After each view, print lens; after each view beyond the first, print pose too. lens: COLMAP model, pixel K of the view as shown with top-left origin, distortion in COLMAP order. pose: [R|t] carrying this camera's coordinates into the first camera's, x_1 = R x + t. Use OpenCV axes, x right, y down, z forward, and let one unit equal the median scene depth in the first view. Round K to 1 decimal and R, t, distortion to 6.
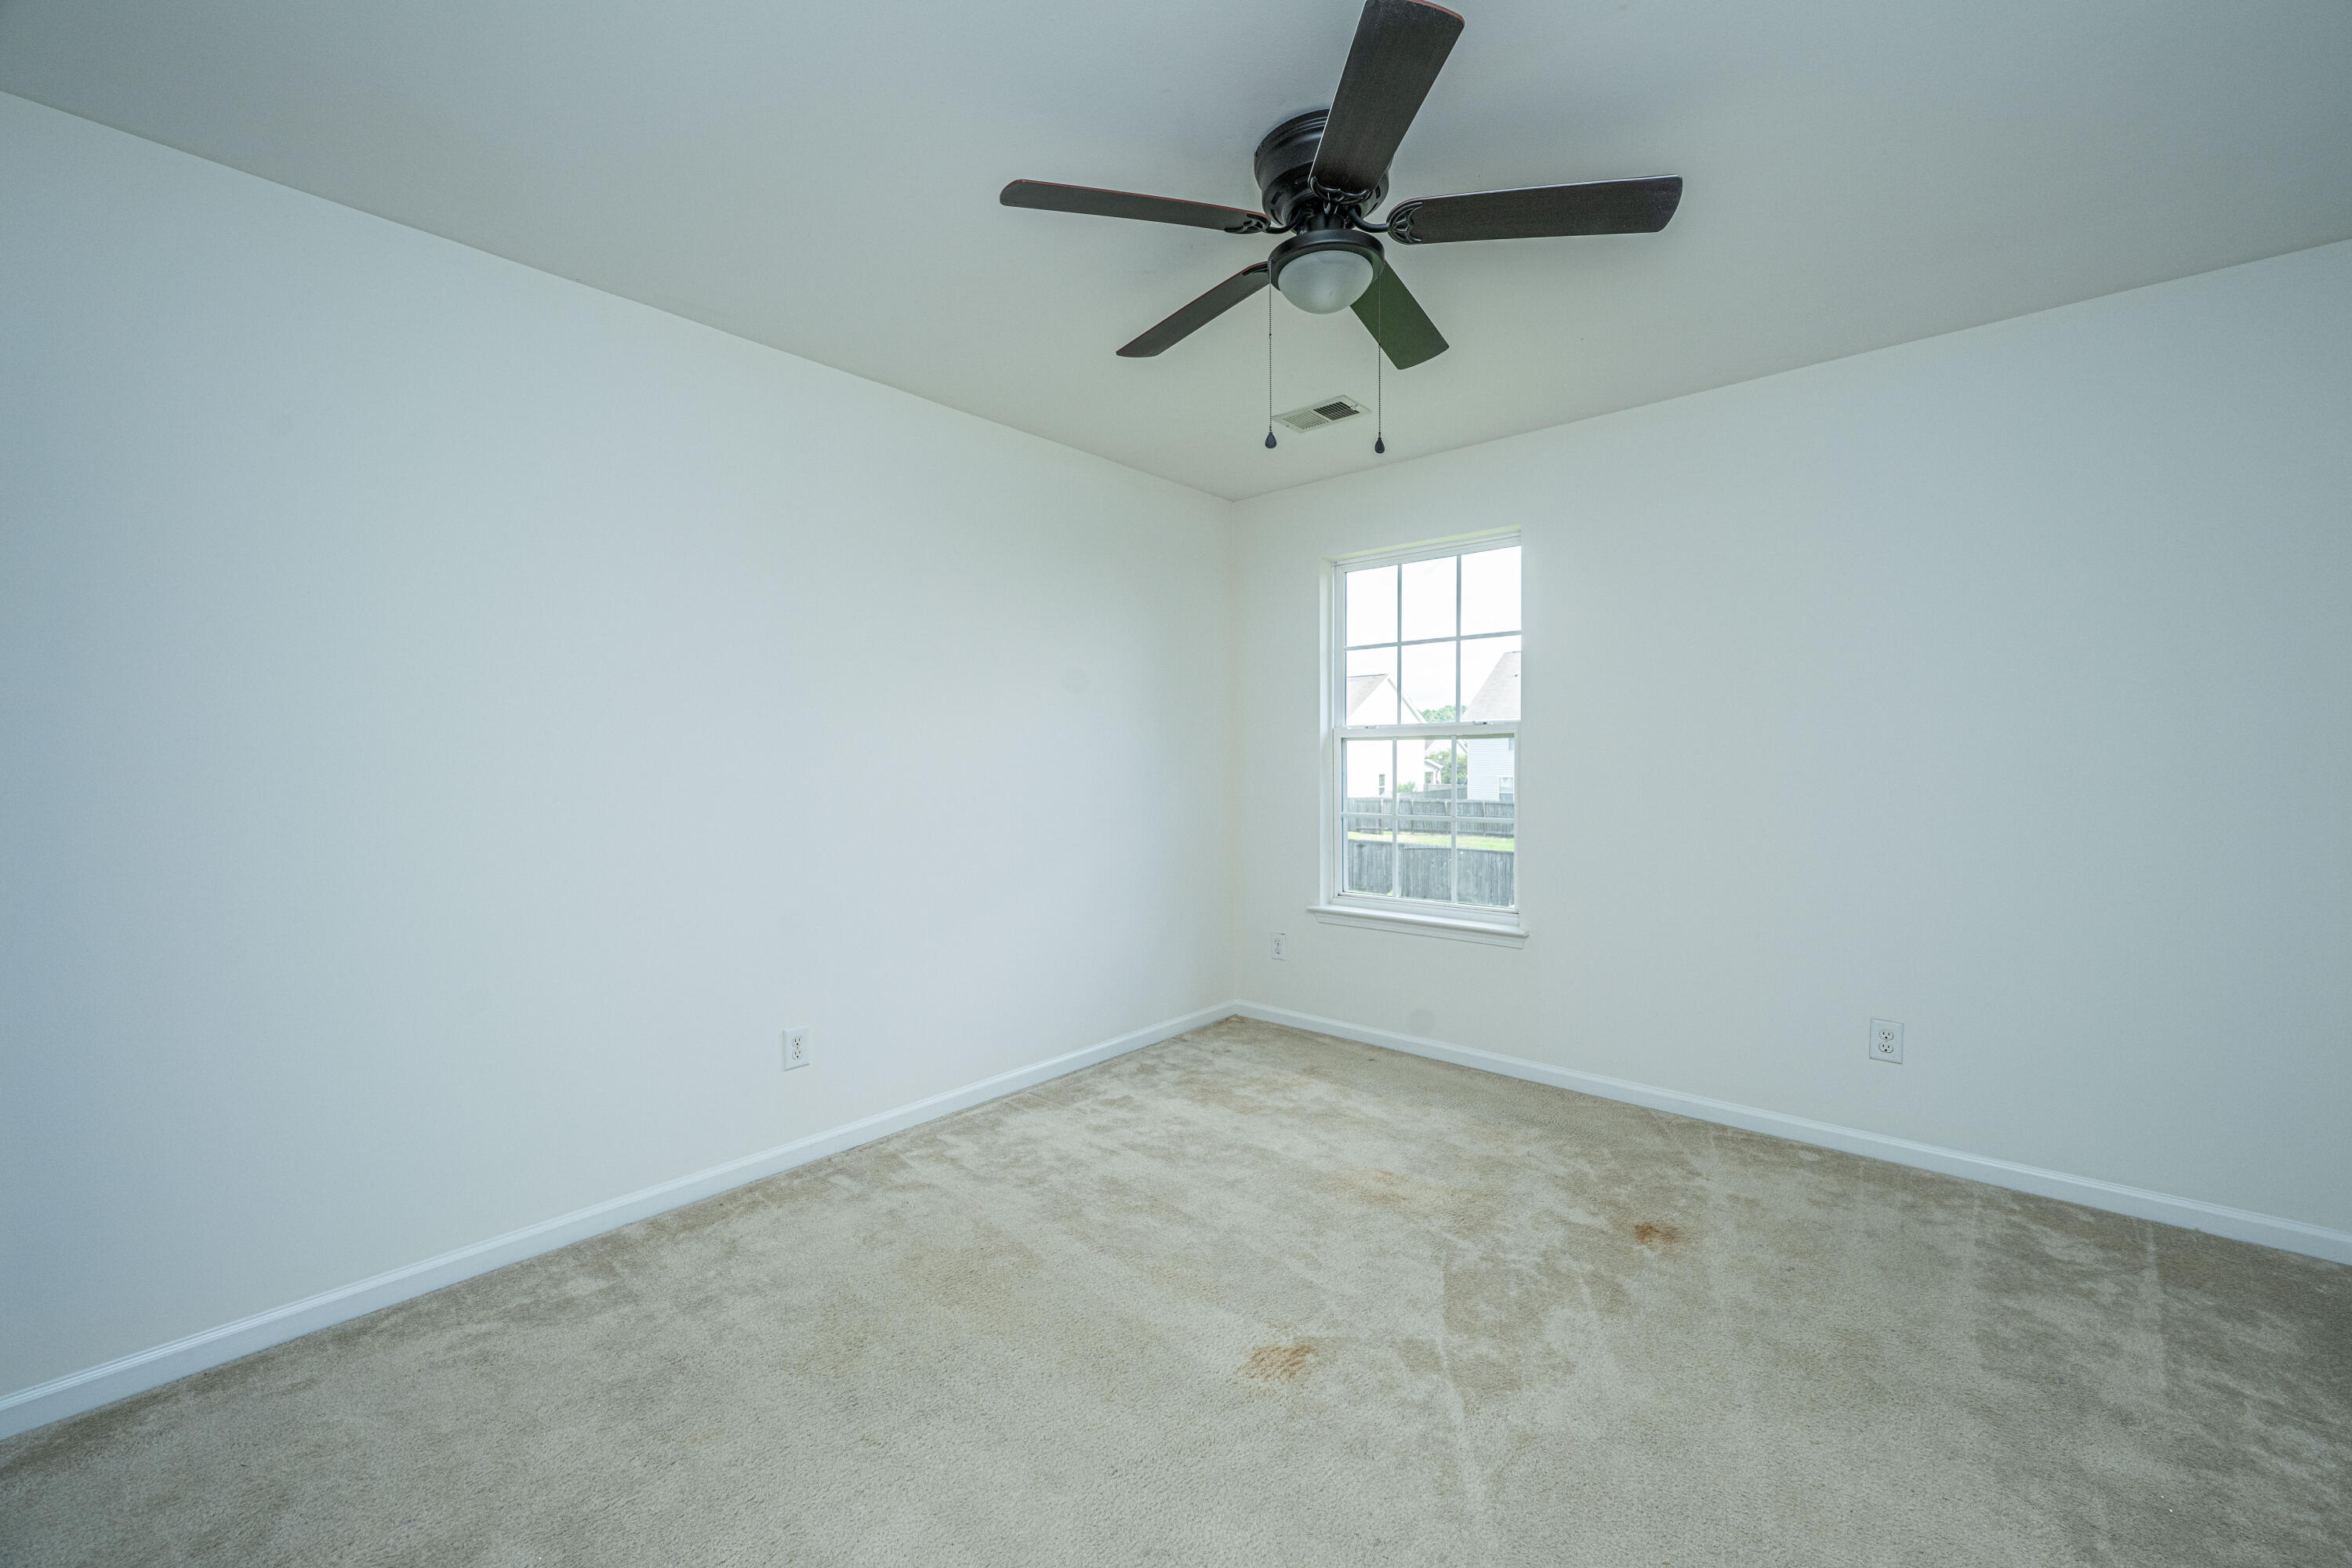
lens RADIAL K [[1012.8, 0, 1174.9], [0, 1012.8, 763.8], [0, 0, 1]] dist [0.000327, -0.000764]
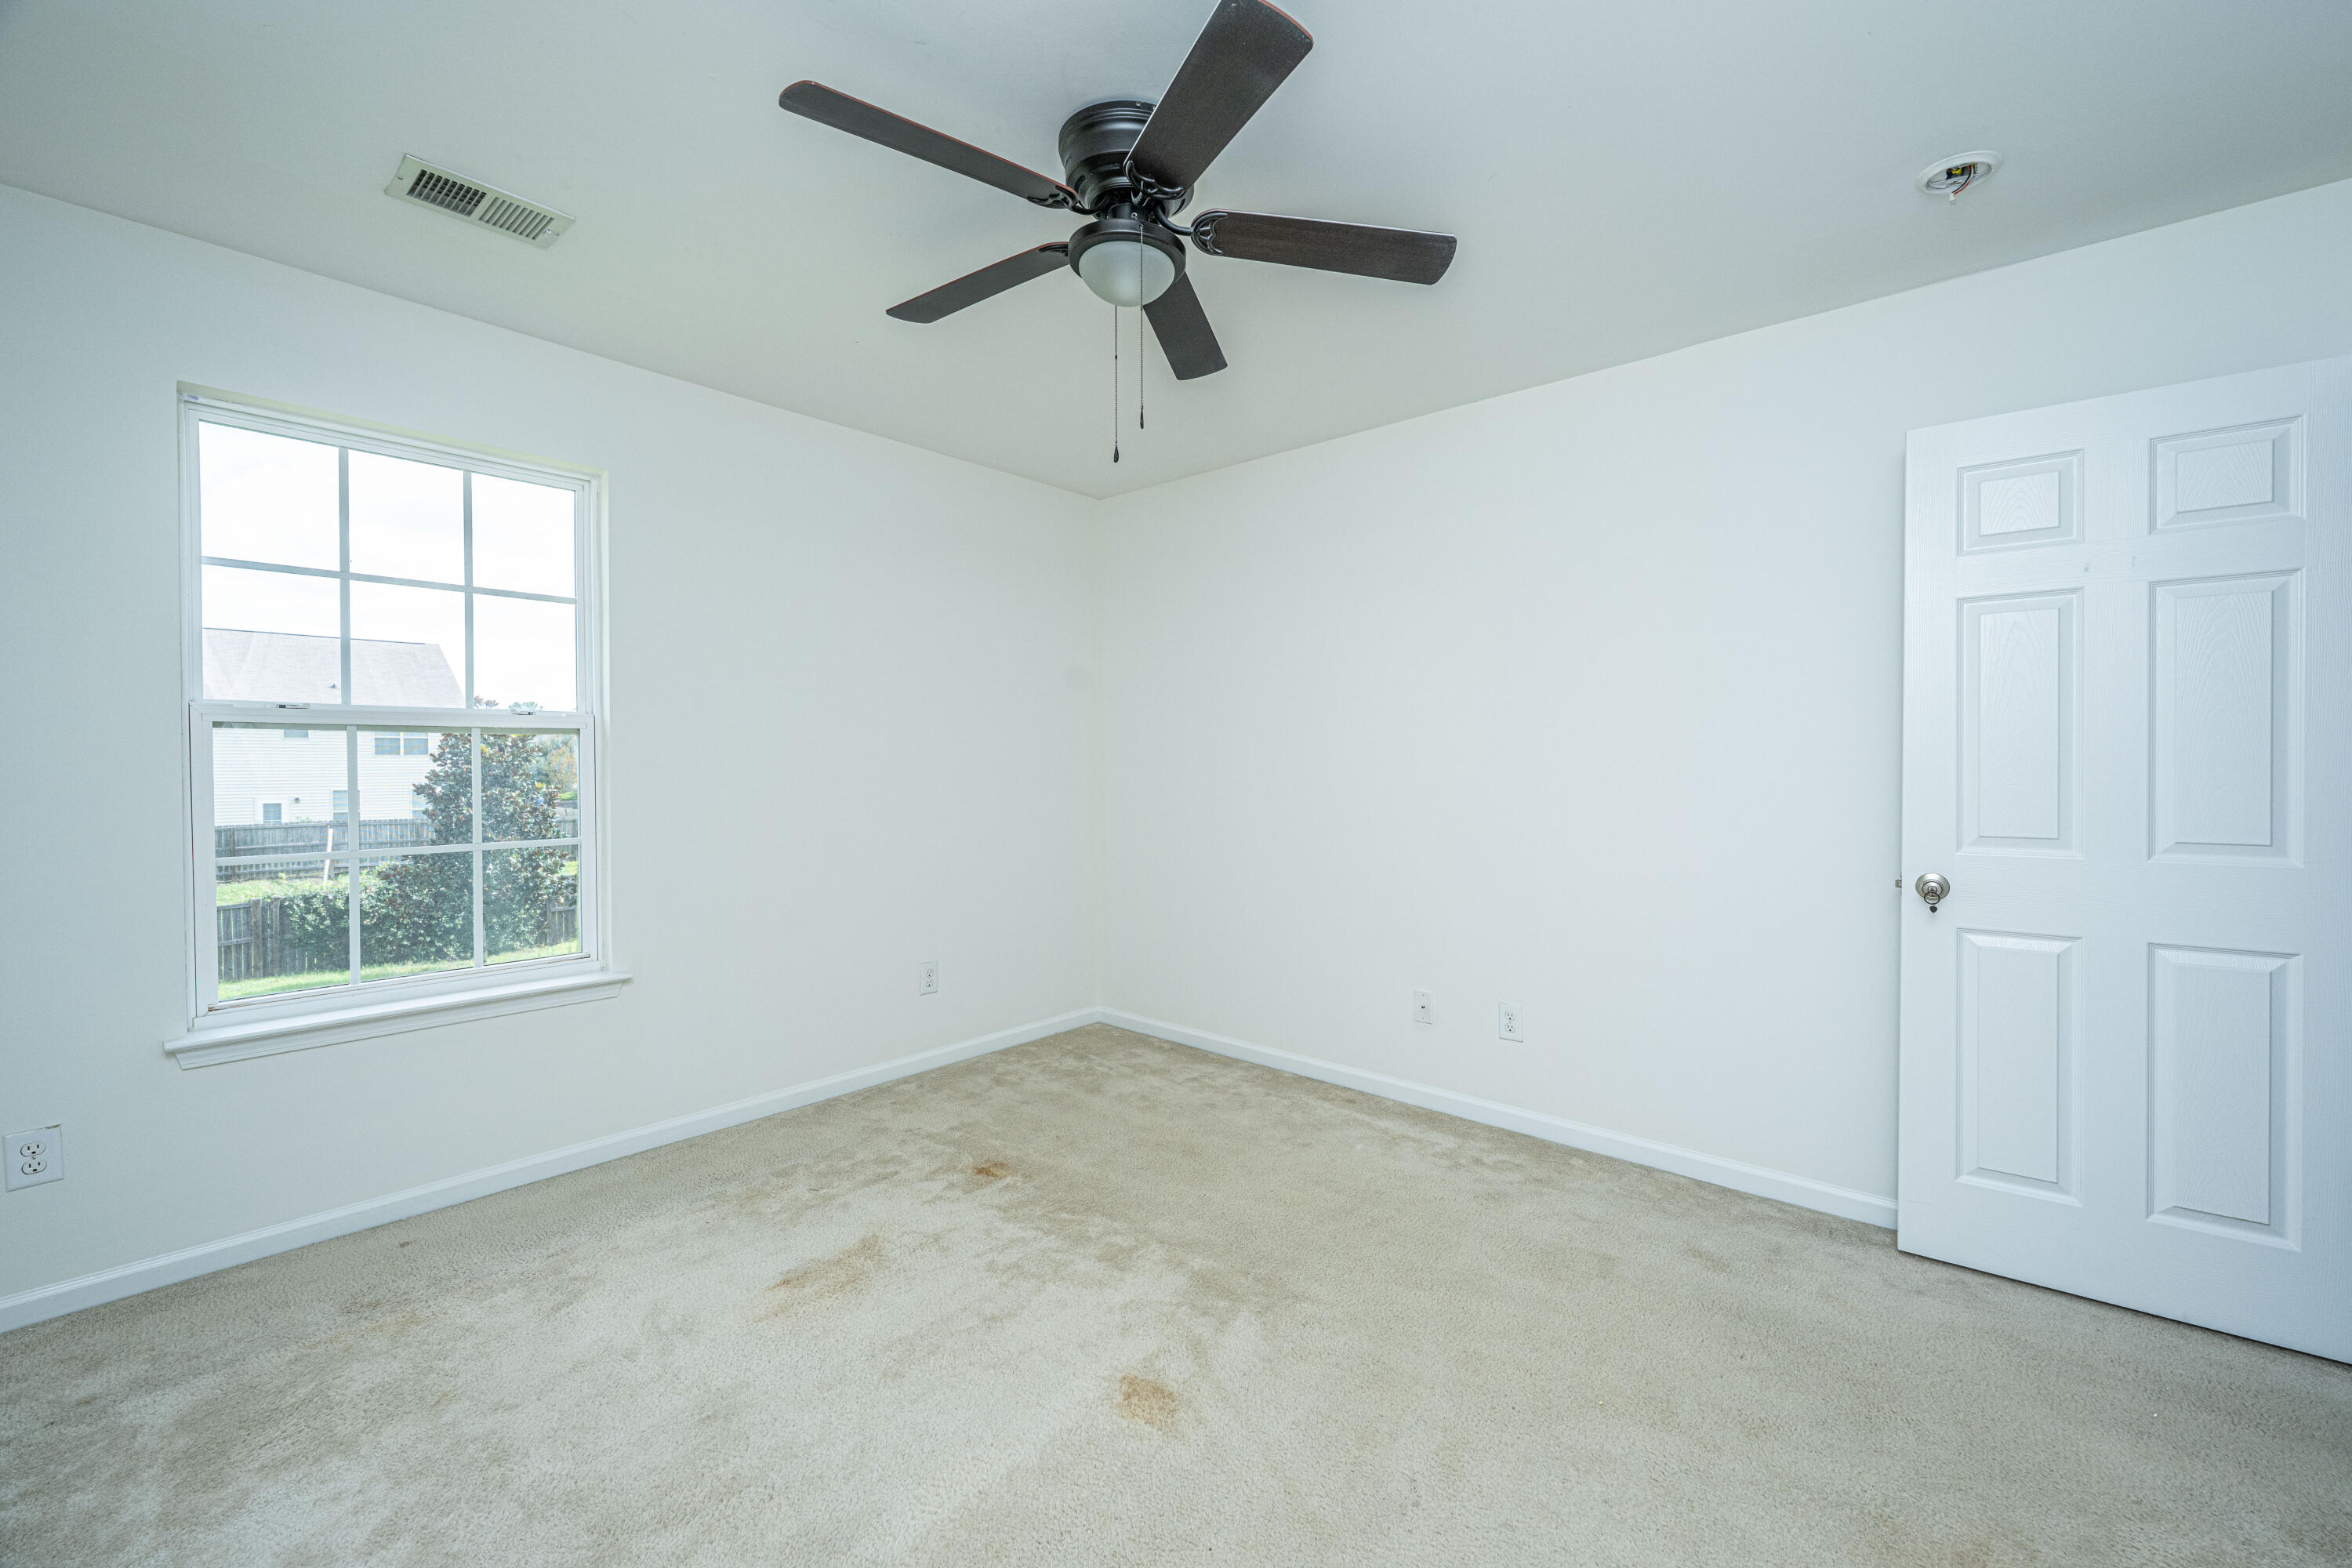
lens RADIAL K [[1012.8, 0, 1174.9], [0, 1012.8, 763.8], [0, 0, 1]] dist [0.000327, -0.000764]
pose [[-0.070274, 0.001649, 0.997526, -0.614838], [0.006658, 0.999977, -0.001184, 0.001621], [-0.997505, 0.006558, -0.070284, 0.763564]]
